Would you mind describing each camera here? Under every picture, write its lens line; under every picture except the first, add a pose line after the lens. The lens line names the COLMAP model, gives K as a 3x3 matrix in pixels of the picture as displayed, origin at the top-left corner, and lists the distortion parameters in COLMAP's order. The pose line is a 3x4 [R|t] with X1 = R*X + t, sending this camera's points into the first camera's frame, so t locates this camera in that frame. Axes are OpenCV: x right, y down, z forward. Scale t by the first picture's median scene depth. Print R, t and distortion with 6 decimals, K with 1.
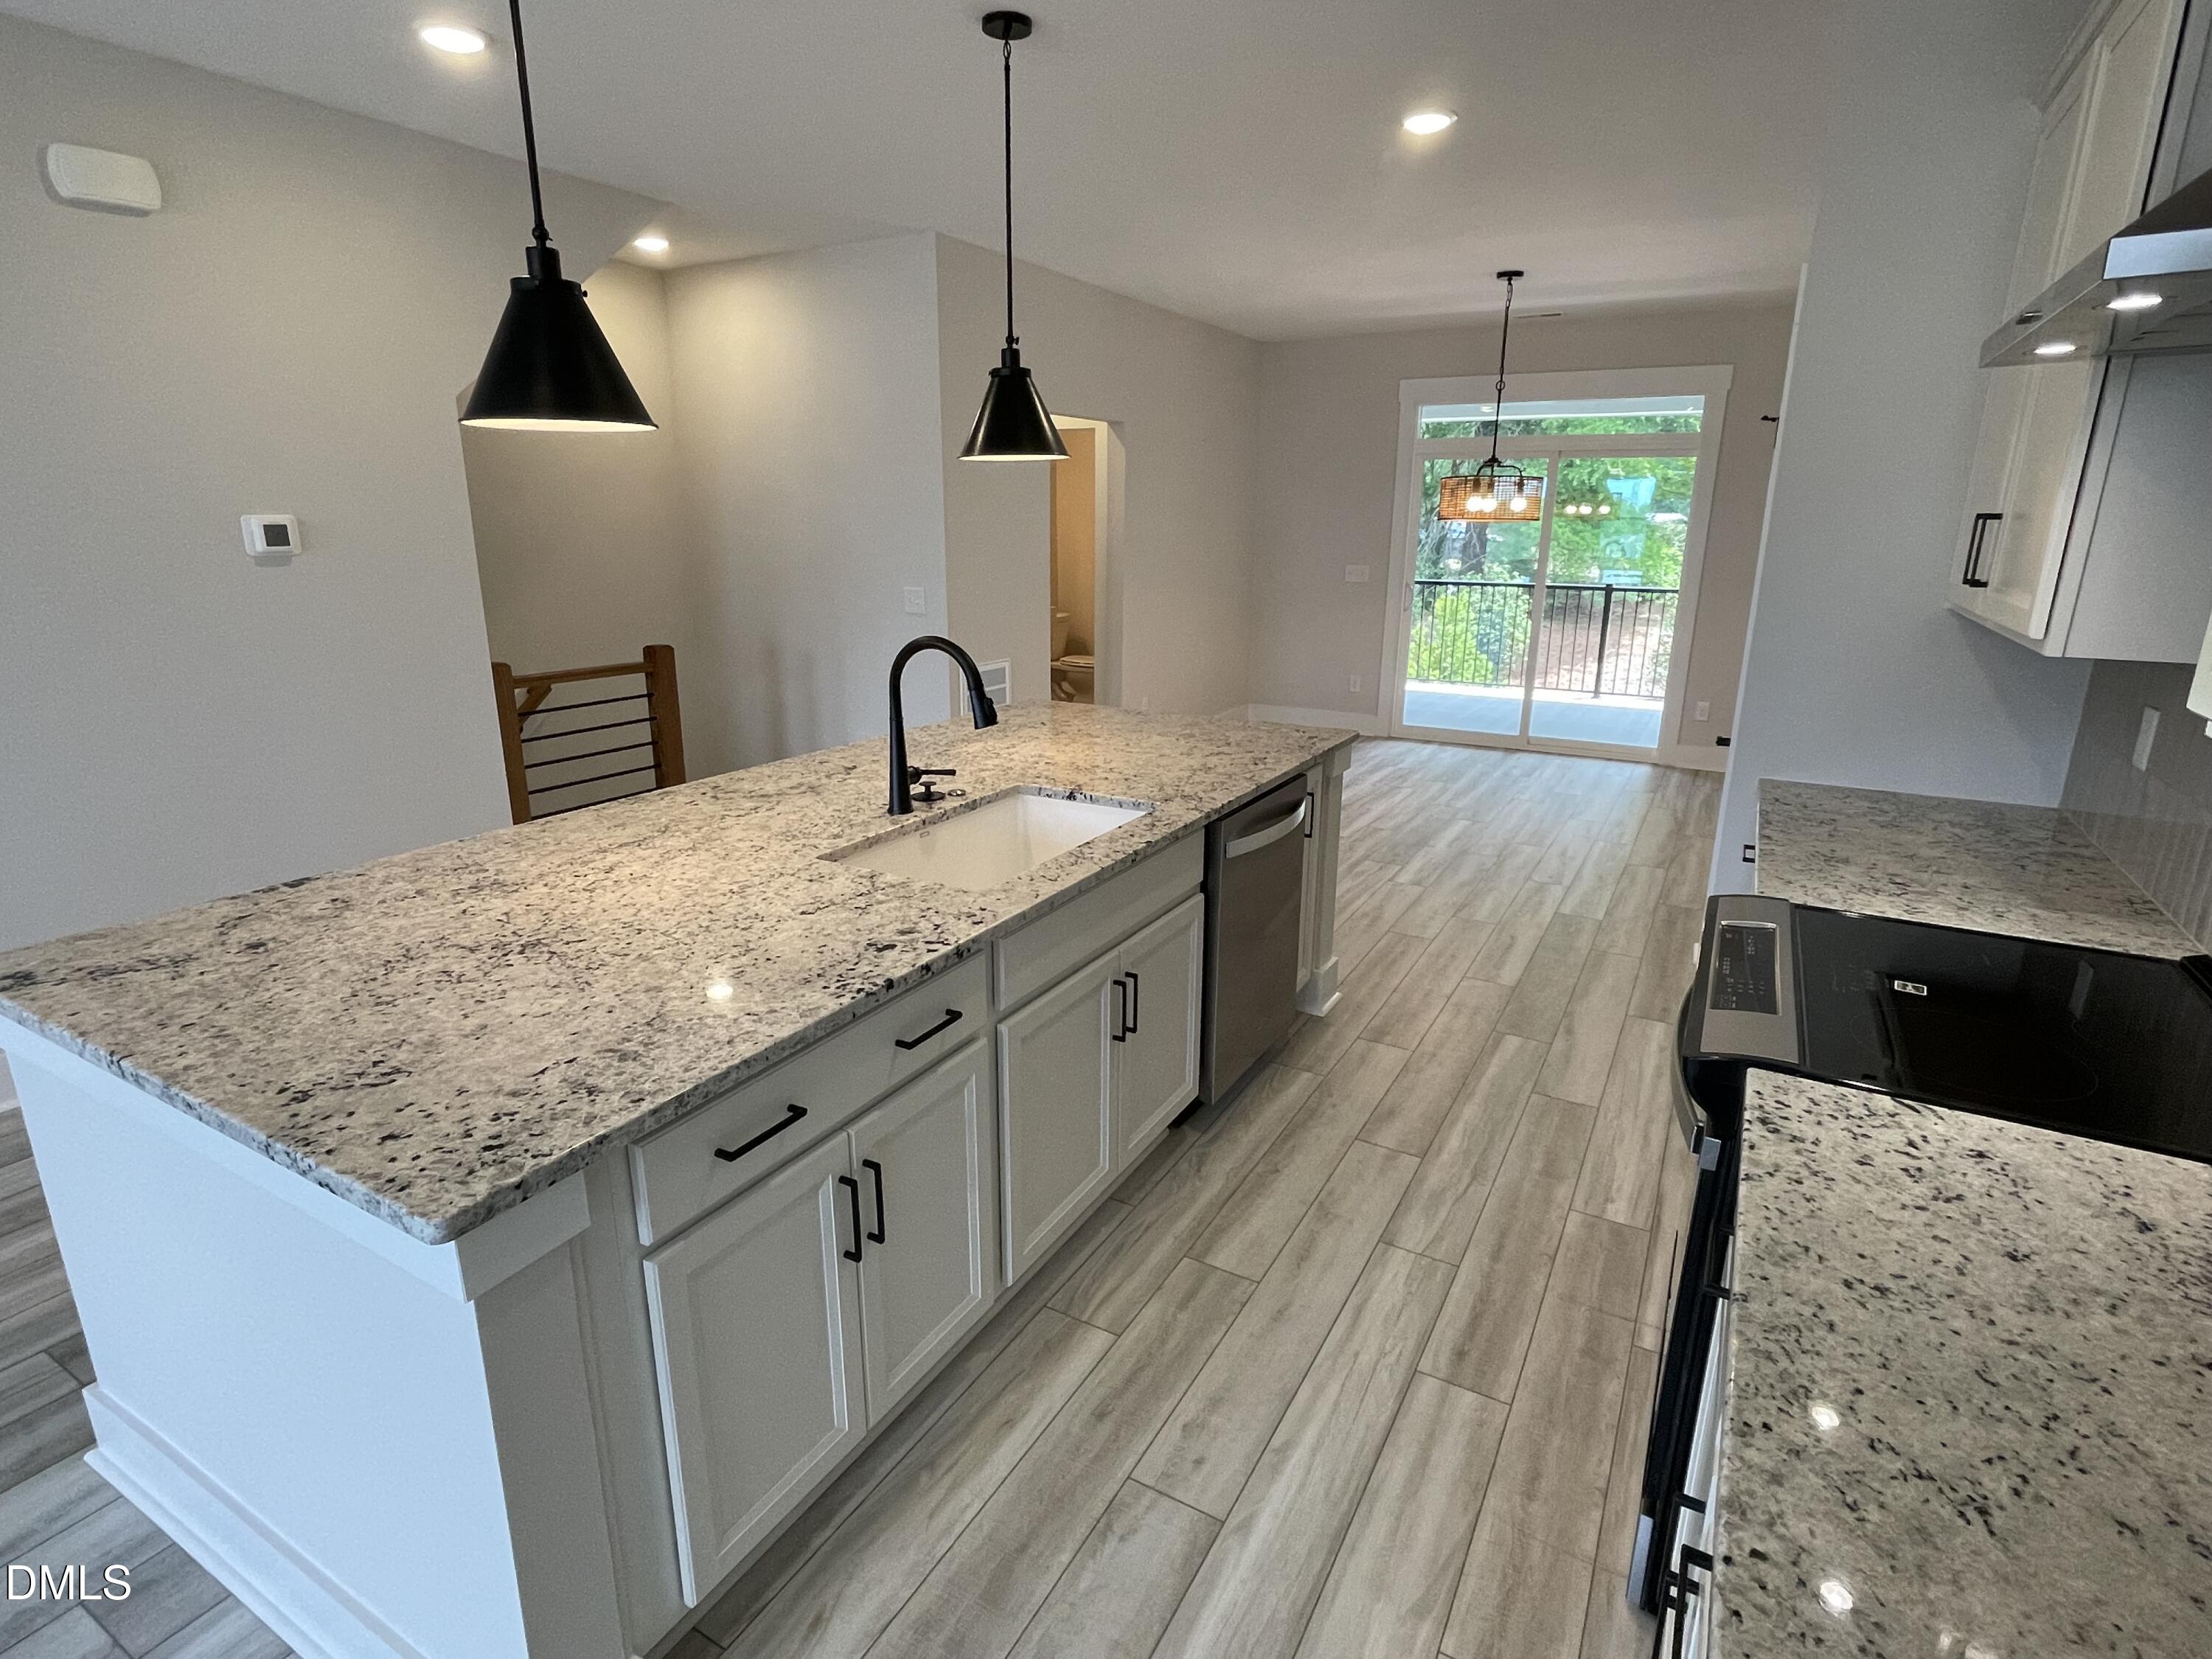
lens RADIAL K [[1112.1, 0, 1103.4], [0, 1112.1, 827.1], [0, 0, 1]] dist [-0.010476, 0.006376]
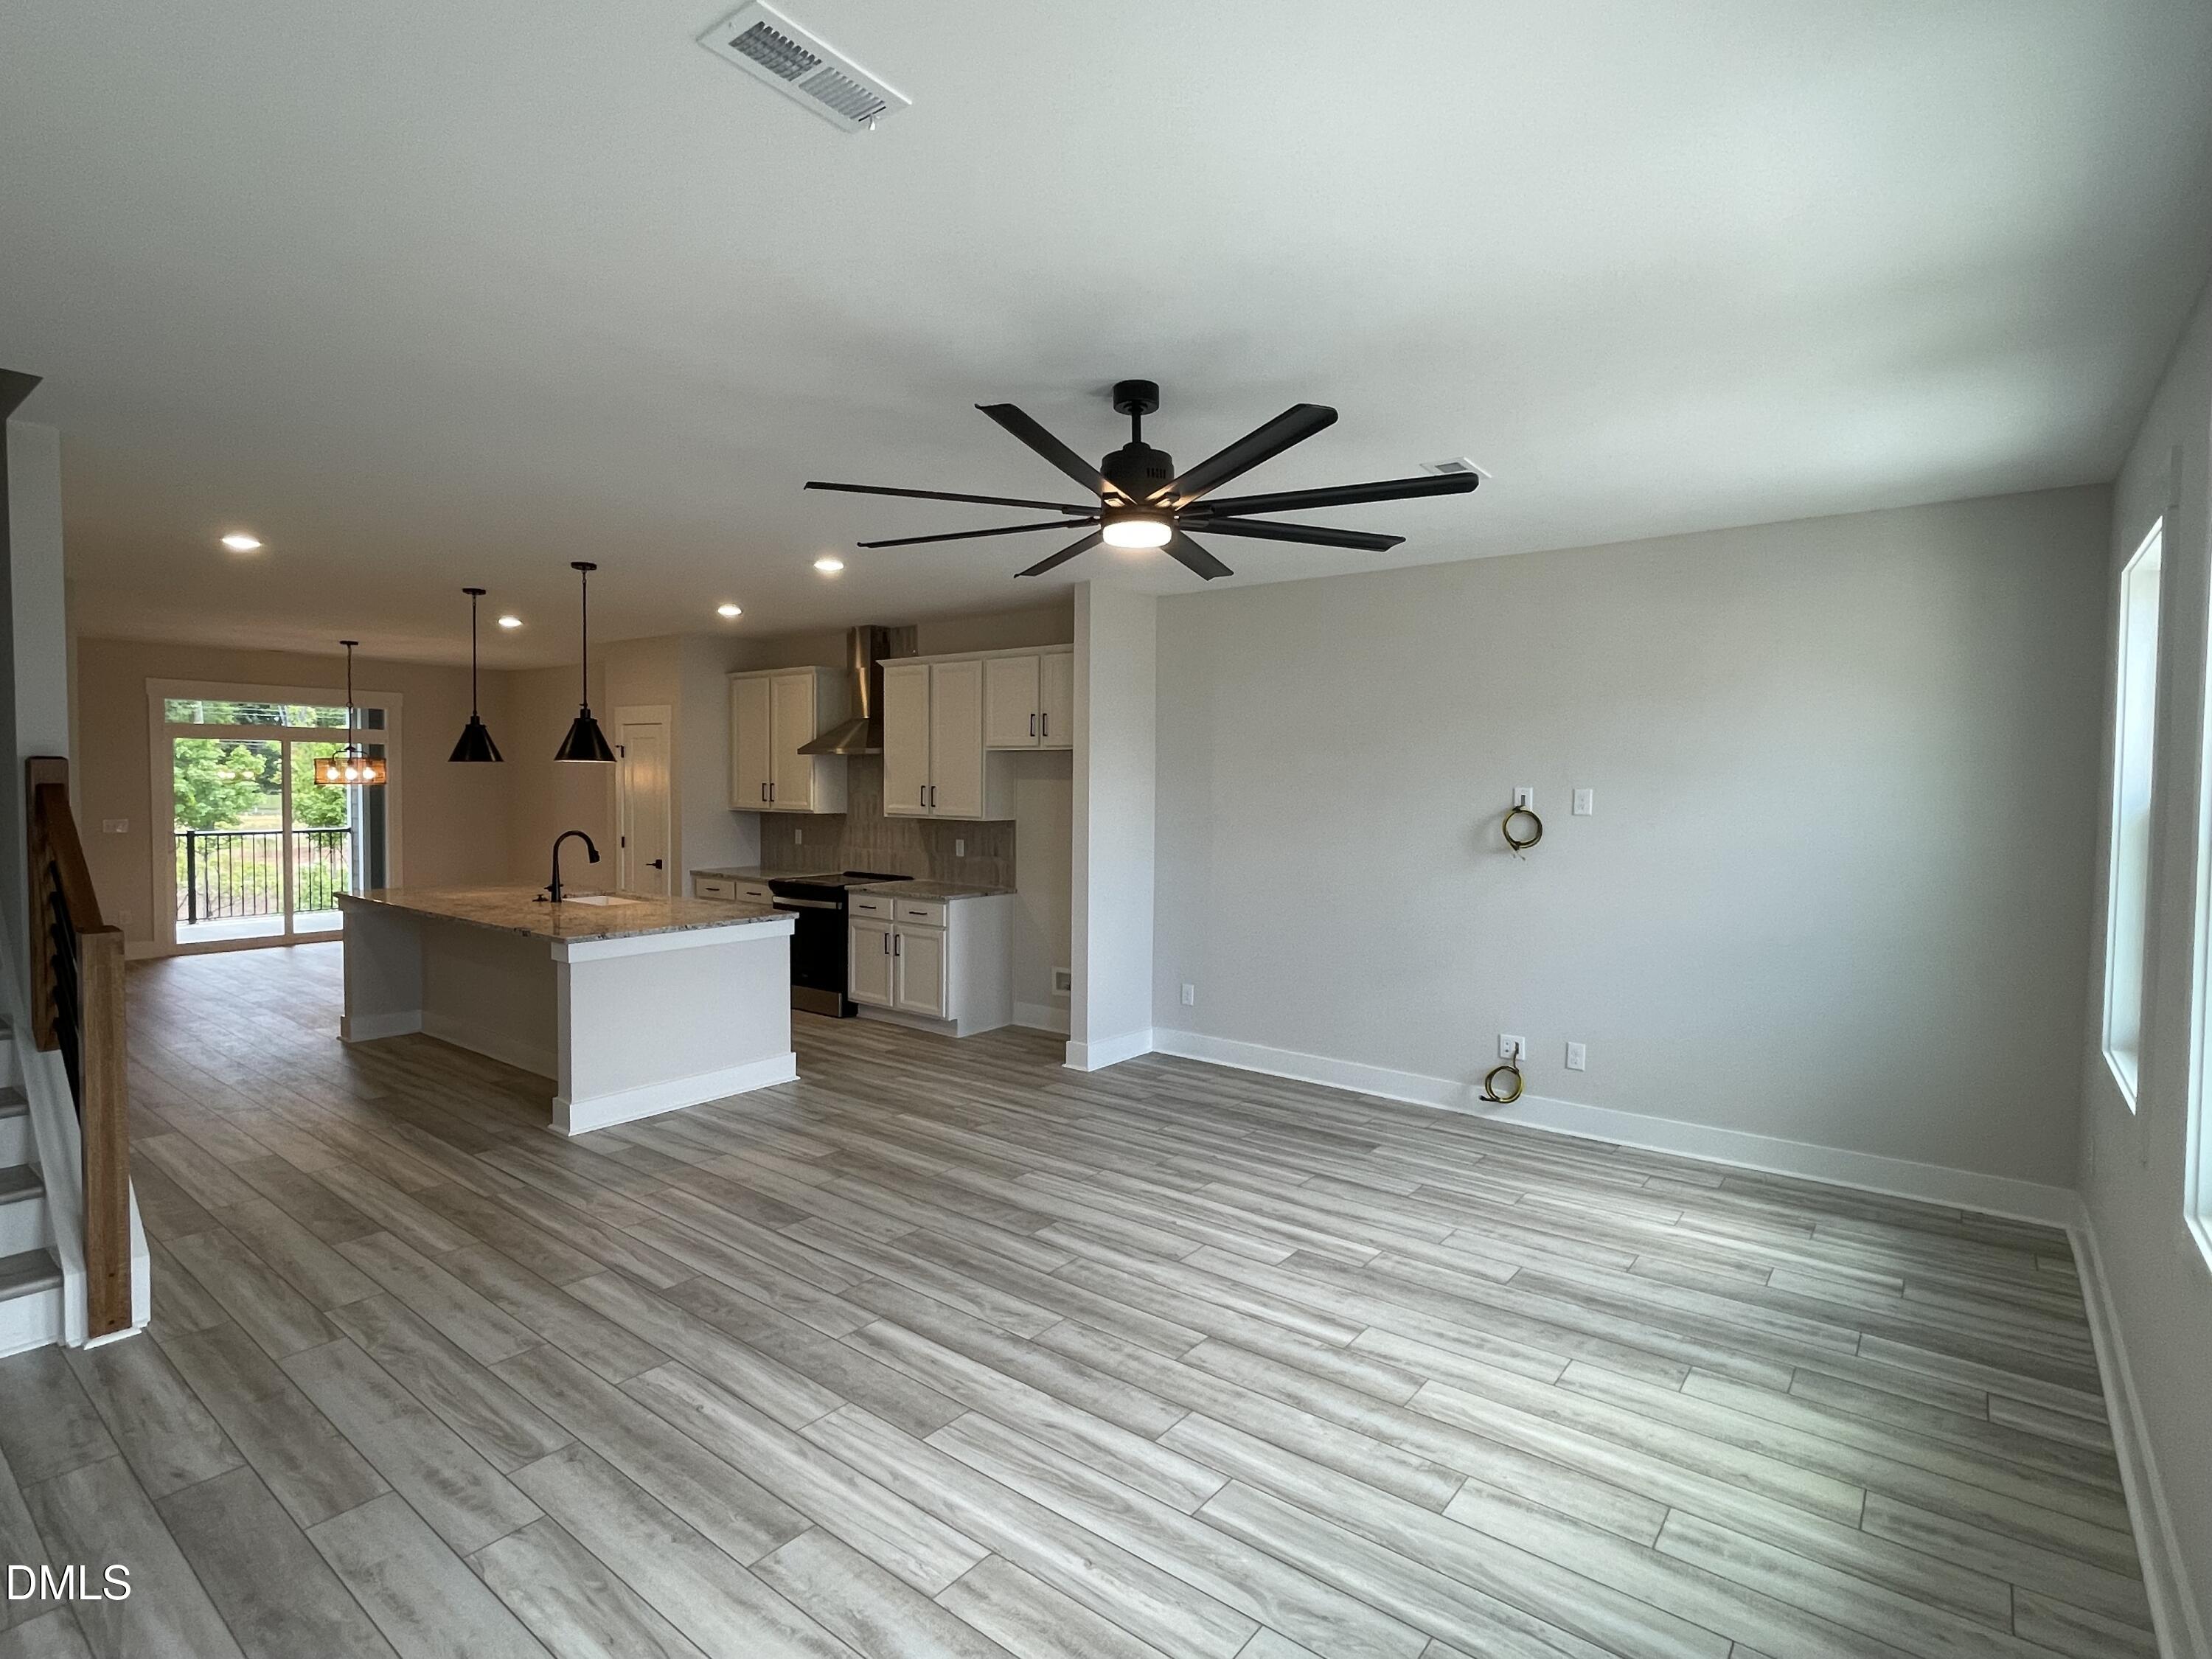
lens RADIAL K [[1112.1, 0, 1107.2], [0, 1112.1, 821.6], [0, 0, 1]] dist [-0.010476, 0.006376]
pose [[0.138346, -0.045026, 0.989360, -3.181158], [0.264641, 0.964322, 0.006881, 0.156358], [-0.954372, 0.260874, 0.145326, -0.757763]]
